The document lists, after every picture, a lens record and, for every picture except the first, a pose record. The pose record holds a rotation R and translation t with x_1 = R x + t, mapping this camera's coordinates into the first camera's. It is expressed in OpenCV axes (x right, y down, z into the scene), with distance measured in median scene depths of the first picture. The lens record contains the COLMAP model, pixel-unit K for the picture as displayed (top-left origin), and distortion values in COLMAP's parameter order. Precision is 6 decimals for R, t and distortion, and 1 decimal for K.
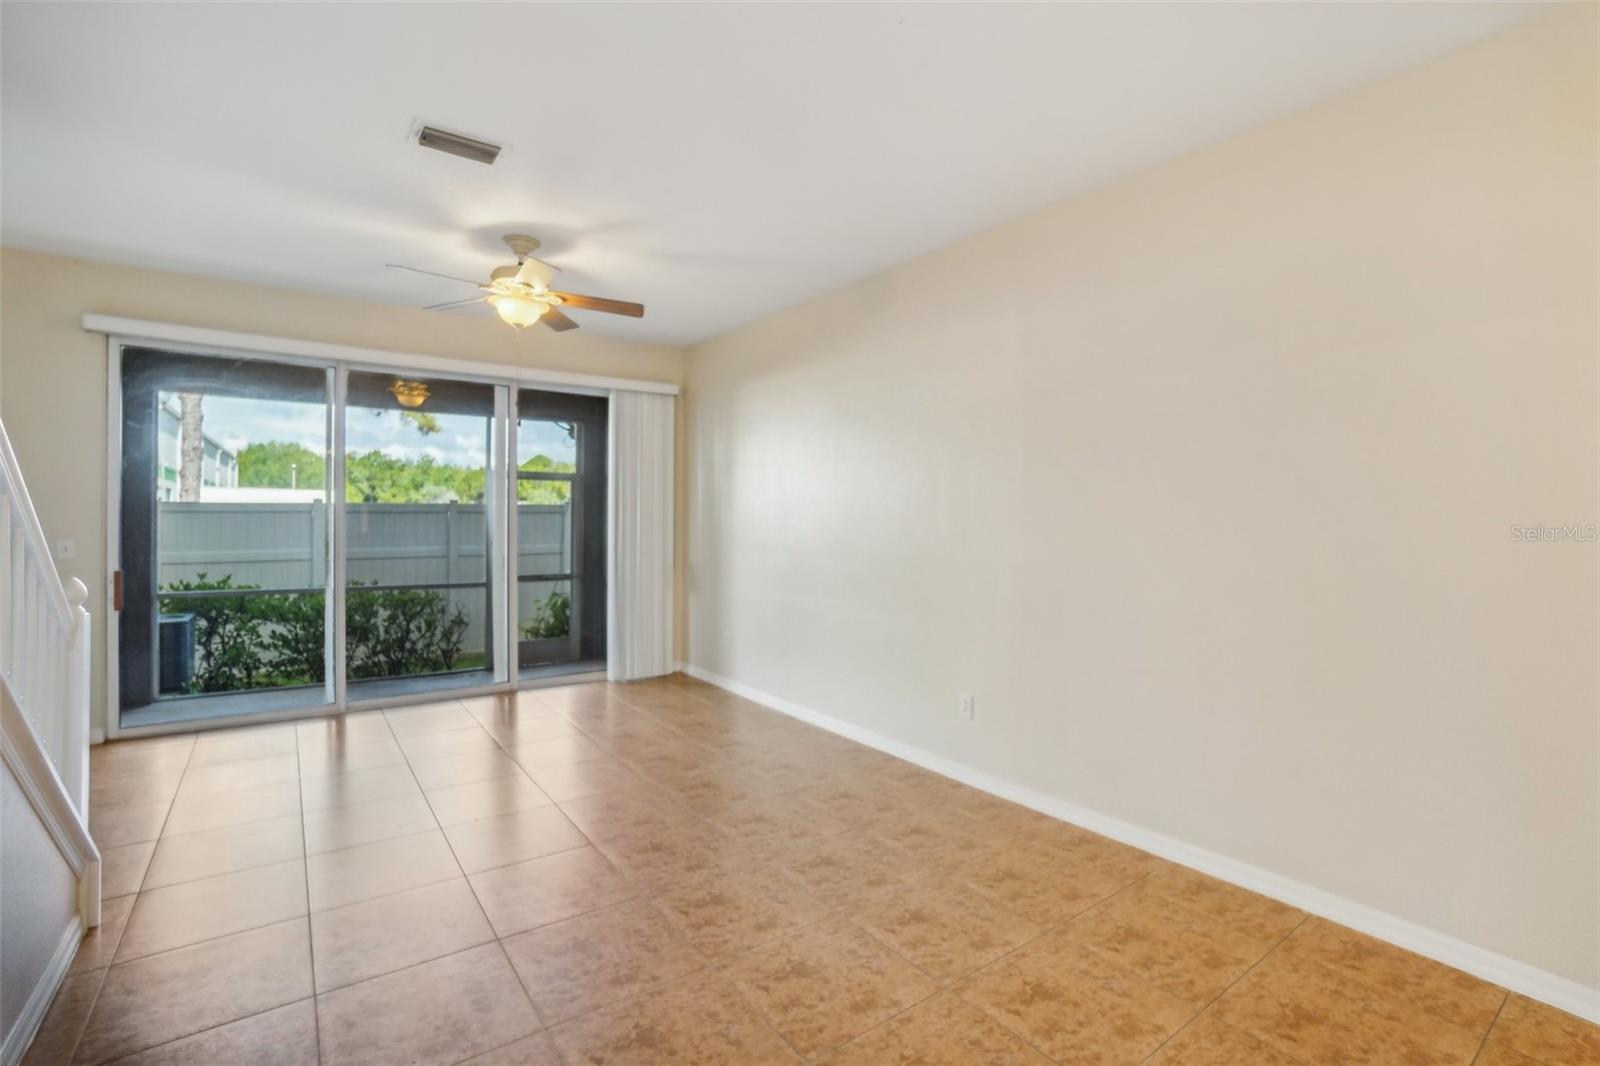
lens RADIAL K [[732.7, 0, 804.5], [0, 732.7, 523.1], [0, 0, 1]] dist [0.002429, -0.001129]
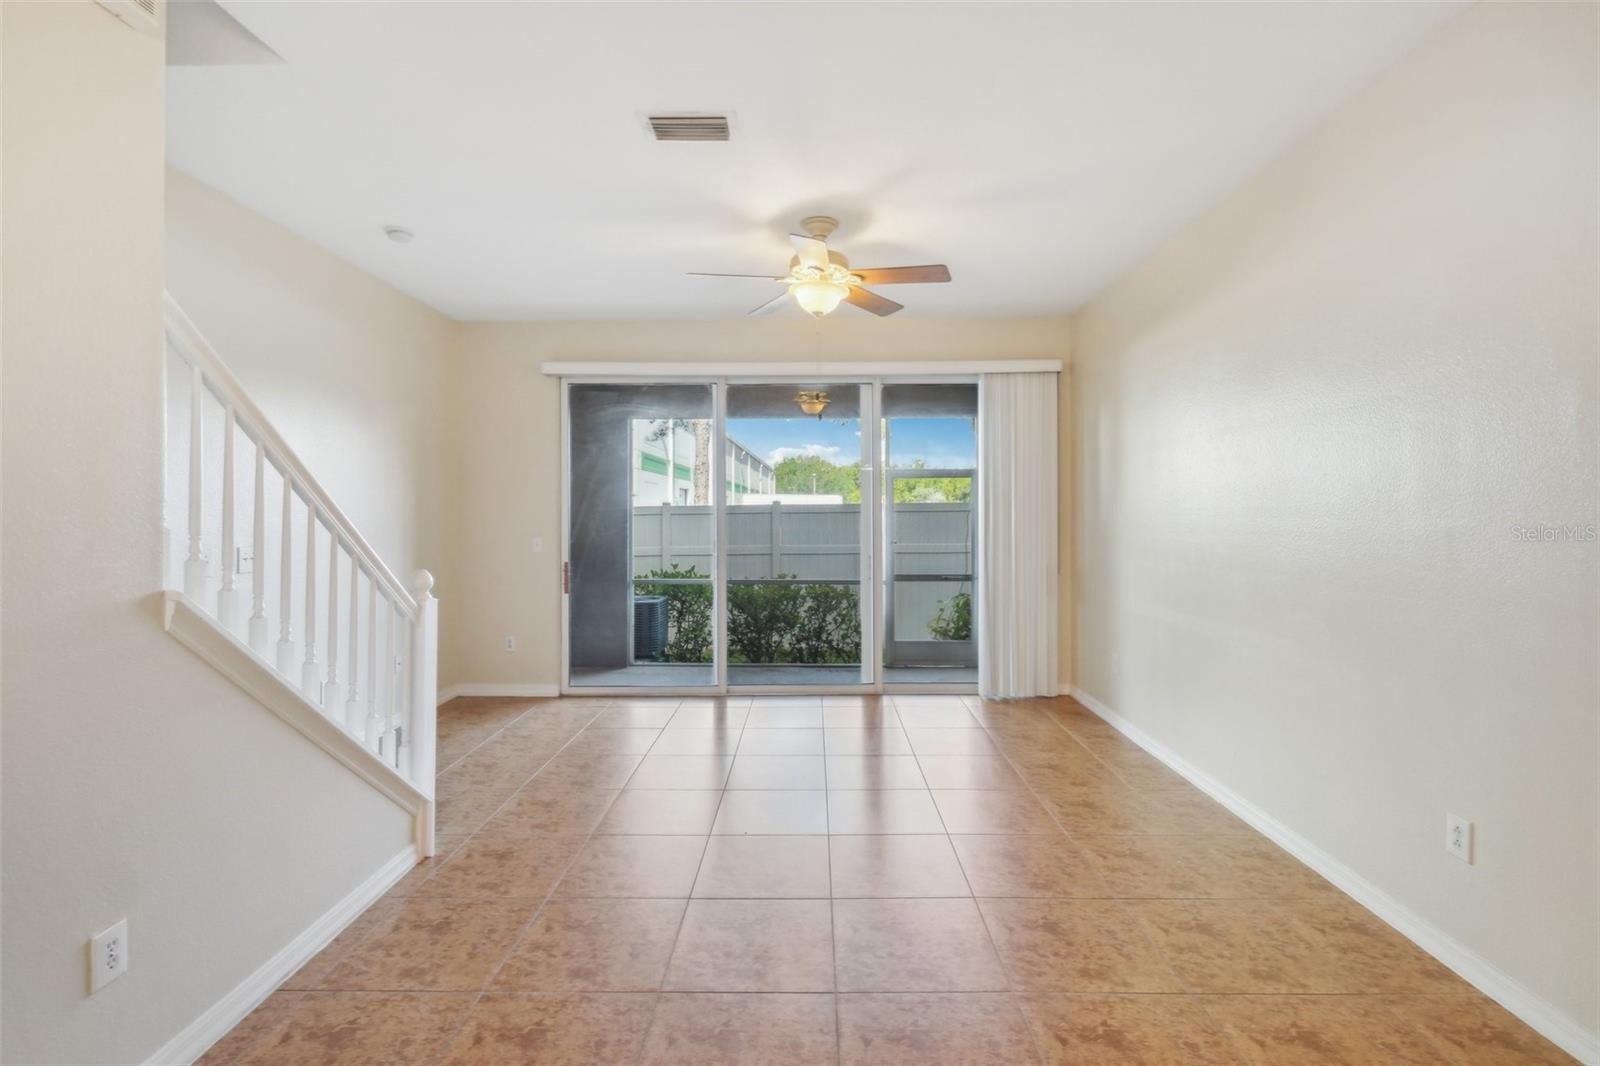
lens RADIAL K [[732.7, 0, 800.5], [0, 732.7, 517.4], [0, 0, 1]] dist [0.002429, -0.001129]
pose [[0.808492, -0.008408, -0.588447, 0.093040], [0.005836, 0.999963, -0.006269, -0.001109], [0.588478, 0.001634, 0.808511, 0.146352]]
